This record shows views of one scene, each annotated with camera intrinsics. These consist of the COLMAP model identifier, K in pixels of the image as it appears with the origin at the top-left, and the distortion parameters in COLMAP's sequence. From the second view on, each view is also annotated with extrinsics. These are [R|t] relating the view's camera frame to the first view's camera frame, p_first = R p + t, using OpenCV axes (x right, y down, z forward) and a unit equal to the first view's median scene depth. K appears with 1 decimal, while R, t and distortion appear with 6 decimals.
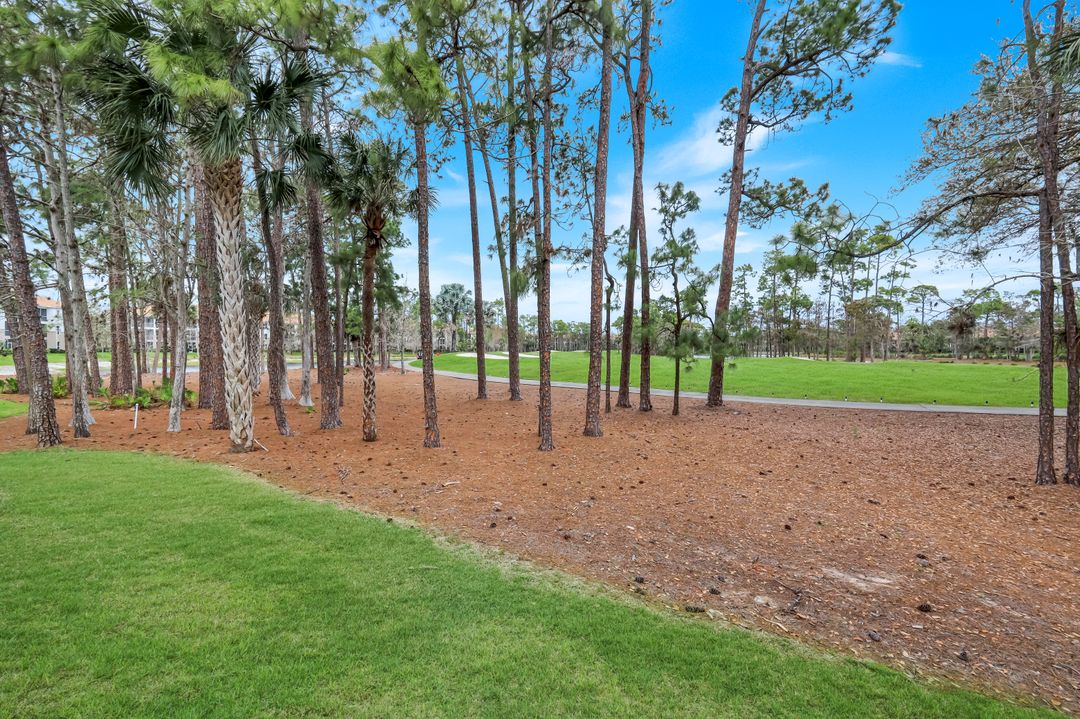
lens RADIAL K [[437.7, 0, 540.0], [0, 437.7, 359.5], [0, 0, 1]] dist [0.001021, -0.000086]
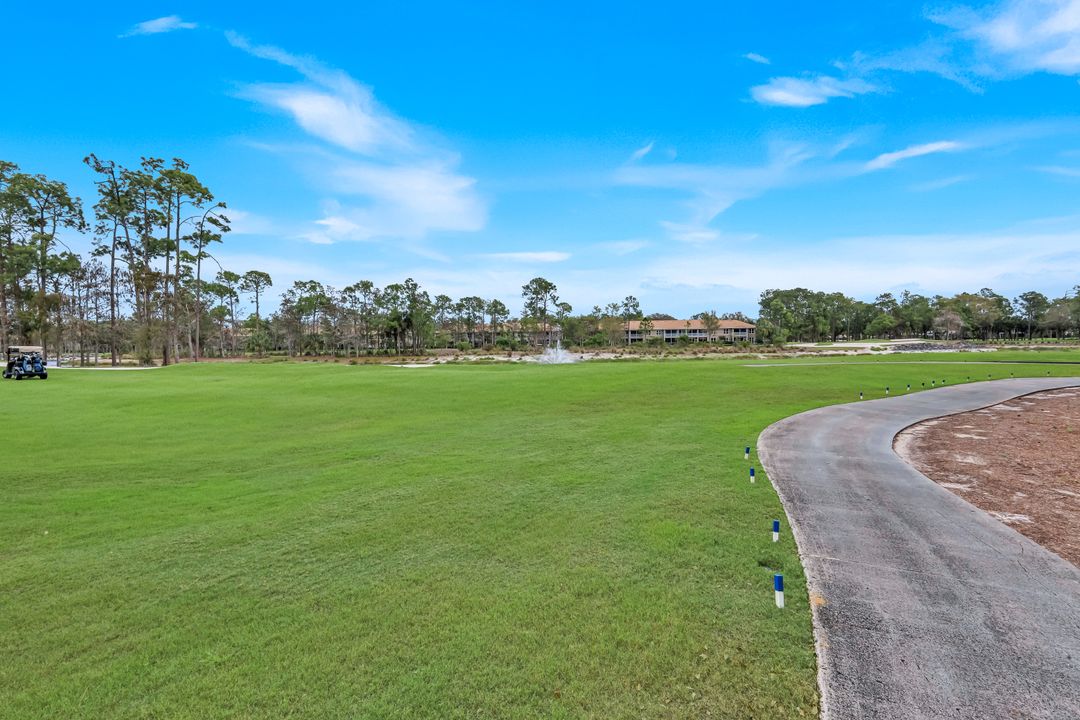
lens RADIAL K [[500.4, 0, 539.9], [0, 500.4, 347.0], [0, 0, 1]] dist [0.000598, 0.000173]
pose [[0.357974, -0.008539, 0.933692, 0.196339], [0.033780, 0.999422, -0.003811, 0.000339], [-0.933120, 0.032904, 0.358056, 0.171395]]
